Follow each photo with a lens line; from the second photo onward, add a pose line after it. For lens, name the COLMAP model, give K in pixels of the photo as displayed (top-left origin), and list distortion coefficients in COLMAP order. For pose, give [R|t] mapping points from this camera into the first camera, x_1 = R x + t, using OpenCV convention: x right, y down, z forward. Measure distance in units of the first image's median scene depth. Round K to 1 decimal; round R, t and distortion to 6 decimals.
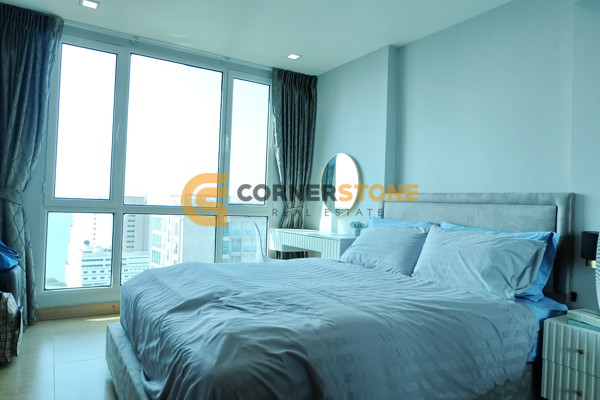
lens RADIAL K [[419.0, 0, 305.5], [0, 419.0, 200.5], [0, 0, 1]] dist [-0.055295, 0.048959]
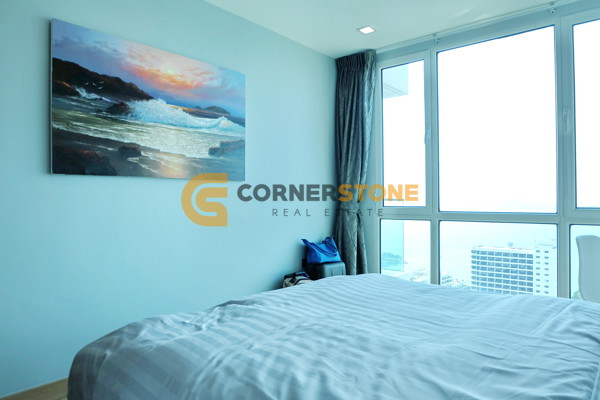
lens RADIAL K [[419.0, 0, 304.0], [0, 419.0, 200.0], [0, 0, 1]] dist [-0.055295, 0.048959]
pose [[0.285411, -0.044567, -0.957368, 0.423684], [0.022320, 0.998956, -0.039849, 0.016336], [0.958145, -0.009995, 0.286108, 0.465353]]
